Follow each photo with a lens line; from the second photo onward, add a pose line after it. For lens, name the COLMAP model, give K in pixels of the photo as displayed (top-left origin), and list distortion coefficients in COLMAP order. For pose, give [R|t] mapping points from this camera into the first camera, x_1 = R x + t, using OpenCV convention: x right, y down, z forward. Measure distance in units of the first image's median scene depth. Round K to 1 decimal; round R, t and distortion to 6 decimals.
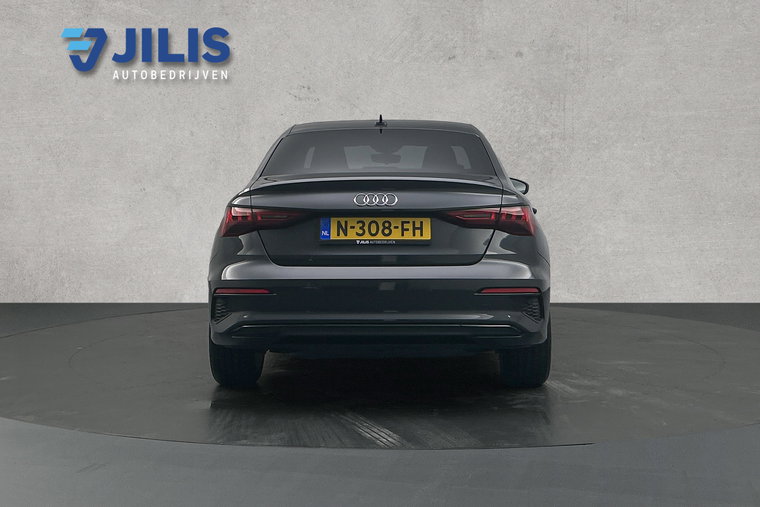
lens RADIAL K [[593.8, 0, 380.1], [0, 593.8, 253.9], [0, 0, 1]] dist [0.002422, -0.003387]
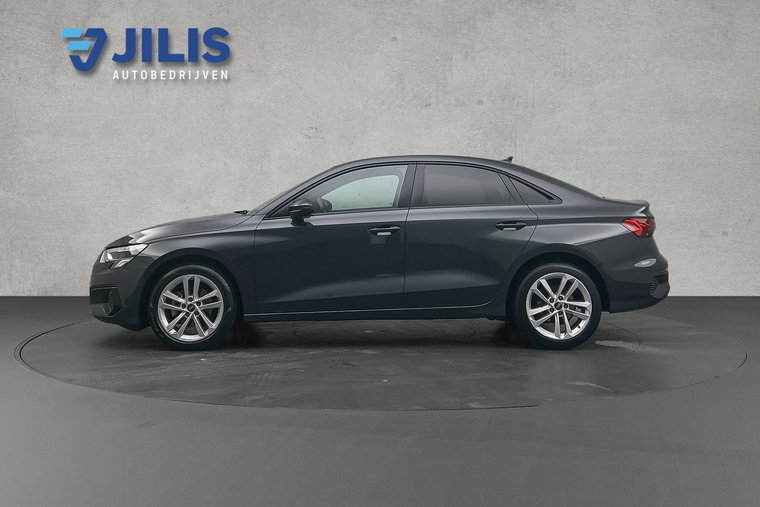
lens RADIAL K [[593.8, 0, 379.7], [0, 593.8, 254.4], [0, 0, 1]] dist [0.002422, -0.003387]
pose [[1.000000, -0.000126, -0.000803, 0.017928], [0.000126, 1.000000, 0.000680, -0.008729], [0.000803, -0.000680, 0.999999, -0.283911]]
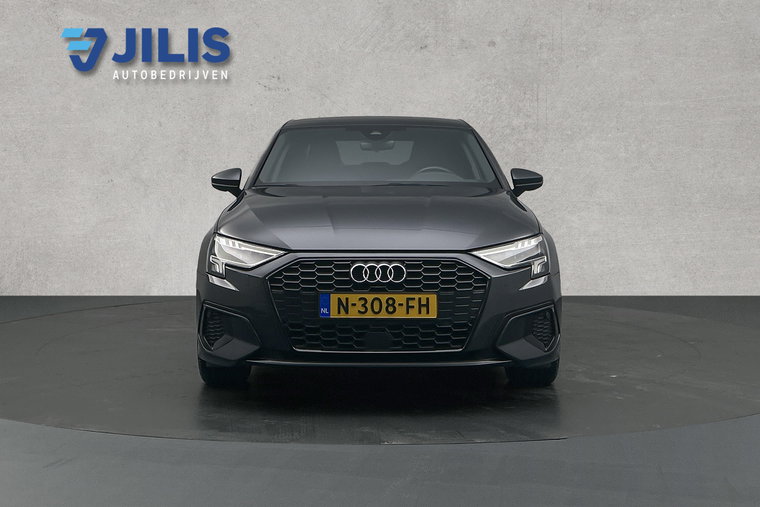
lens RADIAL K [[593.8, 0, 380.1], [0, 593.8, 253.7], [0, 0, 1]] dist [0.002422, -0.003387]
pose [[1.000000, -0.000024, 0.000084, 0.048302], [0.000025, 1.000000, -0.000412, 0.012883], [-0.000084, 0.000412, 1.000000, 0.013863]]
